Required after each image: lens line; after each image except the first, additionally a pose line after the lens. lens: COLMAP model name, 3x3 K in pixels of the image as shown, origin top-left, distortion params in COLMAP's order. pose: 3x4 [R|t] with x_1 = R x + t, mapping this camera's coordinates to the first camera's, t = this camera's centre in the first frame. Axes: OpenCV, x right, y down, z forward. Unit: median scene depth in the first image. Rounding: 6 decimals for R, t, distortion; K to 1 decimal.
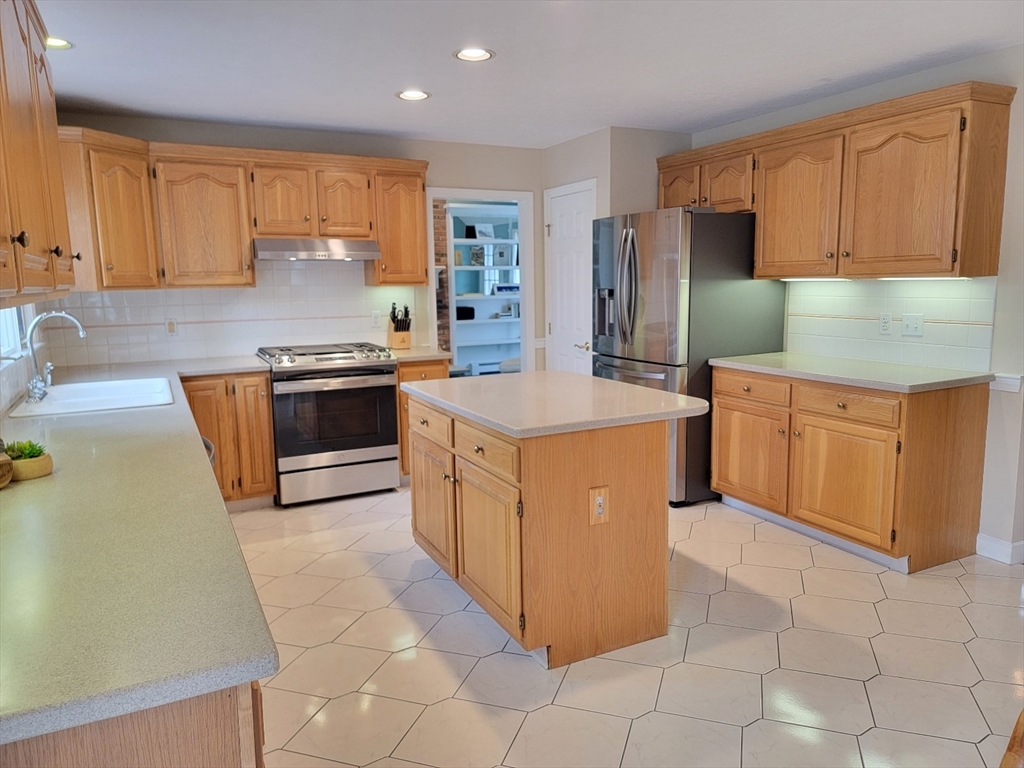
lens RADIAL K [[718.1, 0, 506.5], [0, 718.1, 388.7], [0, 0, 1]] dist [0.088808, -0.080412]
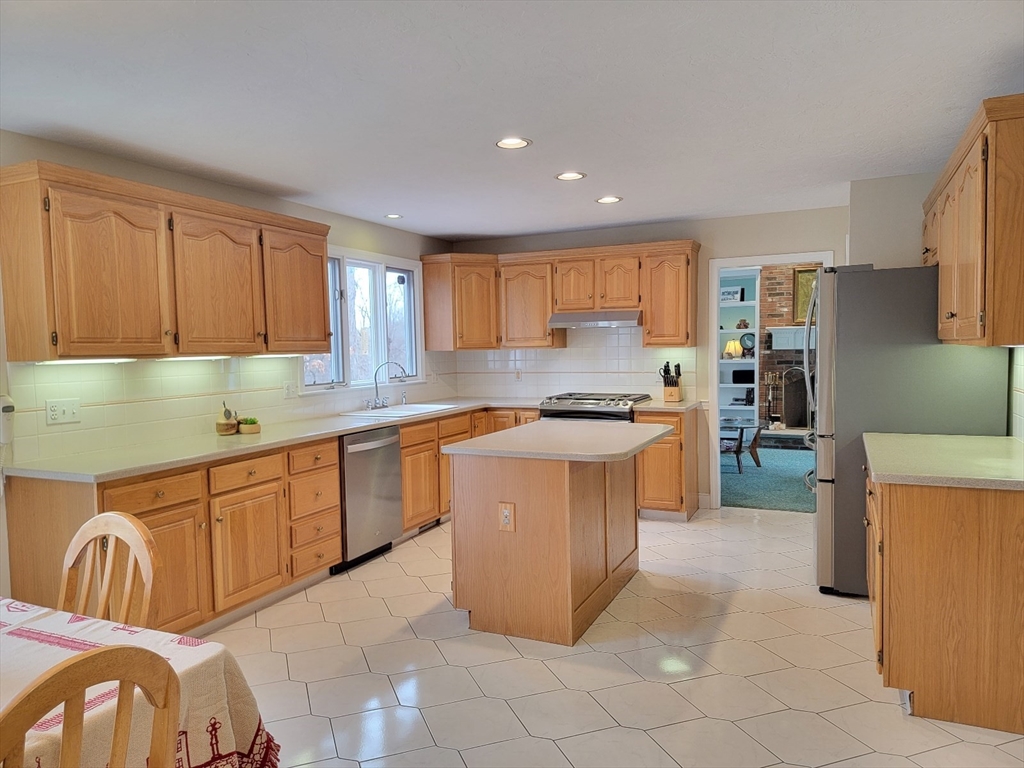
lens RADIAL K [[718.1, 0, 506.5], [0, 718.1, 388.7], [0, 0, 1]] dist [0.088808, -0.080412]
pose [[0.622090, 0.054354, -0.781057, 0.697051], [-0.112649, 0.993421, -0.020589, -0.026866], [0.774800, 0.100794, 0.624120, 0.092825]]
